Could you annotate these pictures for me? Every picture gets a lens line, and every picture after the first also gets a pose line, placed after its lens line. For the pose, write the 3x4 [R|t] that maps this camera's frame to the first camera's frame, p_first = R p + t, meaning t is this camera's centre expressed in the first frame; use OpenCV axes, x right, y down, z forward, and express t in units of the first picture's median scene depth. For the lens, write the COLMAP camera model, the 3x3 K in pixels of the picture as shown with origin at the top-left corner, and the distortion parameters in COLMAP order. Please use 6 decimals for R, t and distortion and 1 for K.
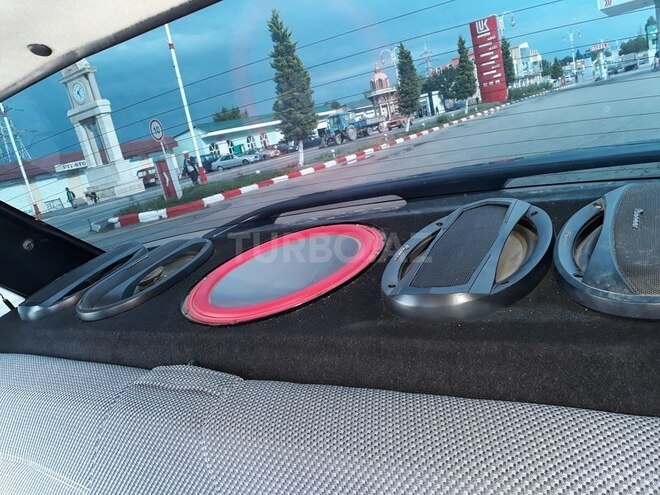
lens RADIAL K [[524.7, 0, 330.5], [0, 524.7, 251.0], [0, 0, 1]] dist [0.032781, -0.040711]
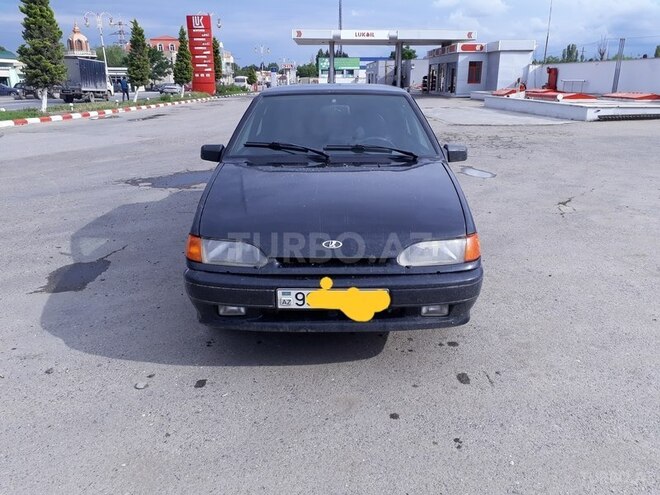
lens RADIAL K [[524.7, 0, 332.3], [0, 524.7, 245.6], [0, 0, 1]] dist [0.032781, -0.040711]
pose [[0.826032, 0.059414, 0.560483, -0.072874], [-0.066621, 0.997750, -0.007580, 0.033513], [-0.559672, -0.031079, 0.828131, -0.092803]]
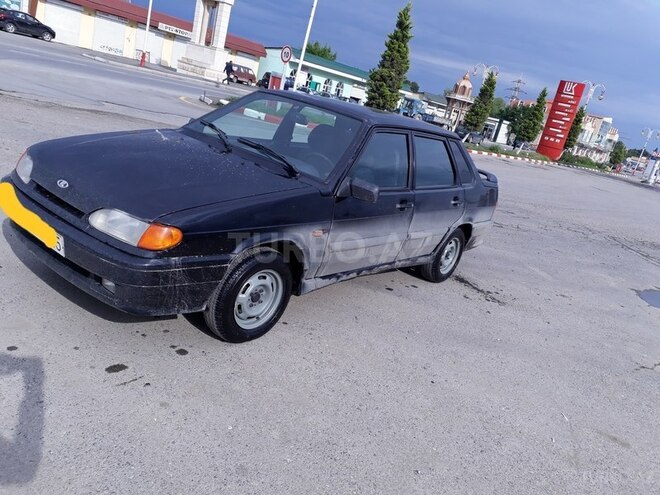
lens RADIAL K [[524.7, 0, 332.2], [0, 524.7, 247.7], [0, 0, 1]] dist [0.032781, -0.040711]
pose [[0.889570, 0.456651, 0.011615, -0.009430], [-0.456460, 0.887644, 0.061093, 0.021068], [0.017588, -0.059648, 0.998065, -0.108014]]
